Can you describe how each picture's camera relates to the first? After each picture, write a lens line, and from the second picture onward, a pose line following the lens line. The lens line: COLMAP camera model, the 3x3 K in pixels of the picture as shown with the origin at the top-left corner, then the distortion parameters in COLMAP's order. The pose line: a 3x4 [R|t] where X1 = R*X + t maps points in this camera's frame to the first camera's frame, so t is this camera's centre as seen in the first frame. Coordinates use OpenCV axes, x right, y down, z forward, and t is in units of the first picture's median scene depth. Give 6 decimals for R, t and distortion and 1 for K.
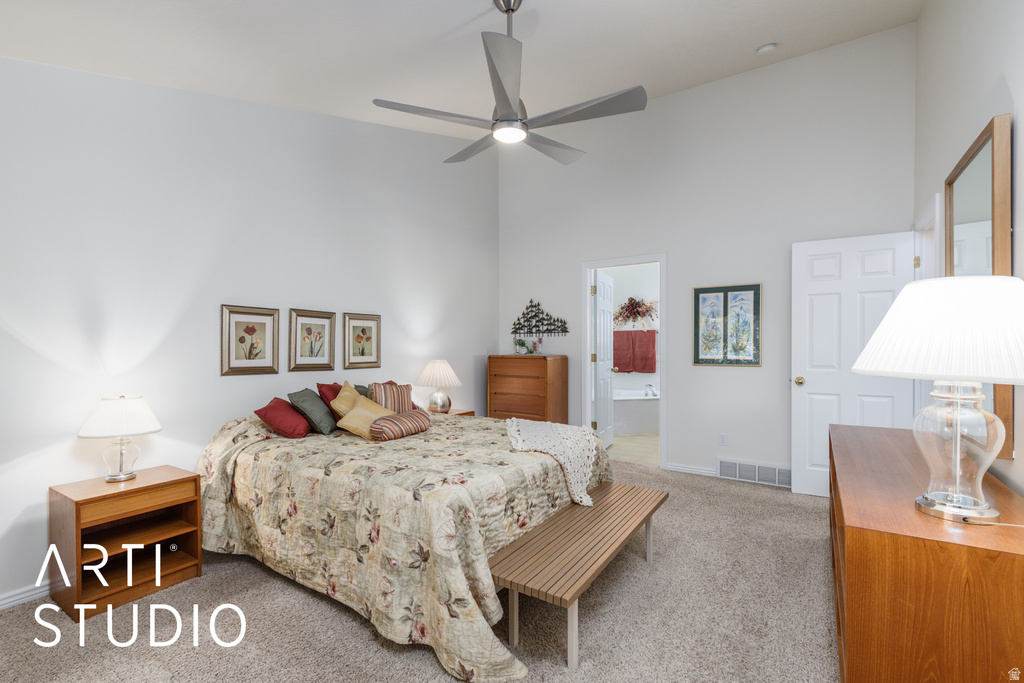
lens RADIAL K [[466.4, 0, 511.4], [0, 466.4, 339.9], [0, 0, 1]] dist [0.002606, 0.000624]
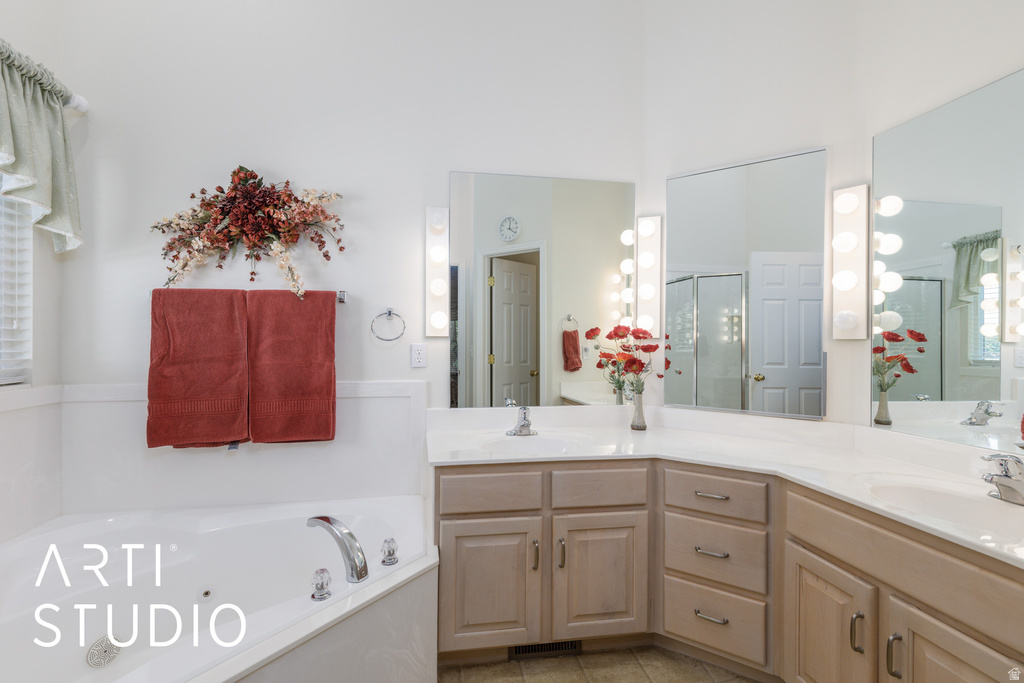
lens RADIAL K [[466.4, 0, 509.1], [0, 466.4, 347.4], [0, 0, 1]] dist [0.002606, 0.000624]
pose [[0.744946, 0.000875, 0.667124, 0.192246], [-0.004088, 0.999986, 0.003254, 0.011290], [-0.667112, -0.005151, 0.744940, 0.700182]]
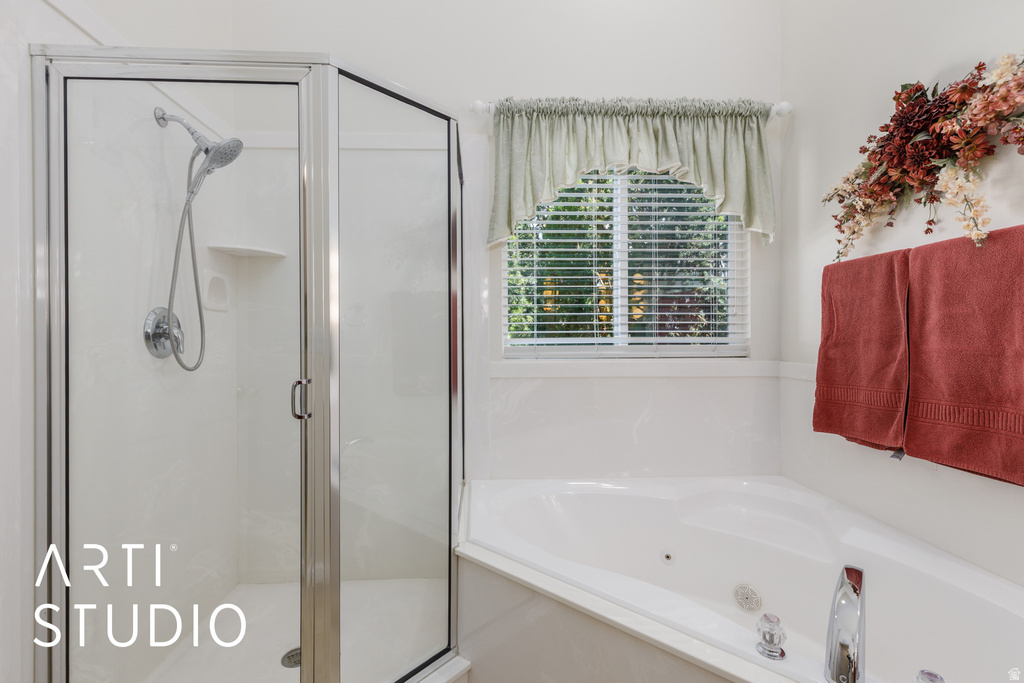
lens RADIAL K [[466.4, 0, 508.5], [0, 466.4, 334.6], [0, 0, 1]] dist [0.002606, 0.000624]
pose [[0.585398, 0.001387, -0.810745, 0.321729], [0.001700, 0.999994, 0.002939, 0.015799], [0.810744, -0.003099, 0.585392, 0.746560]]
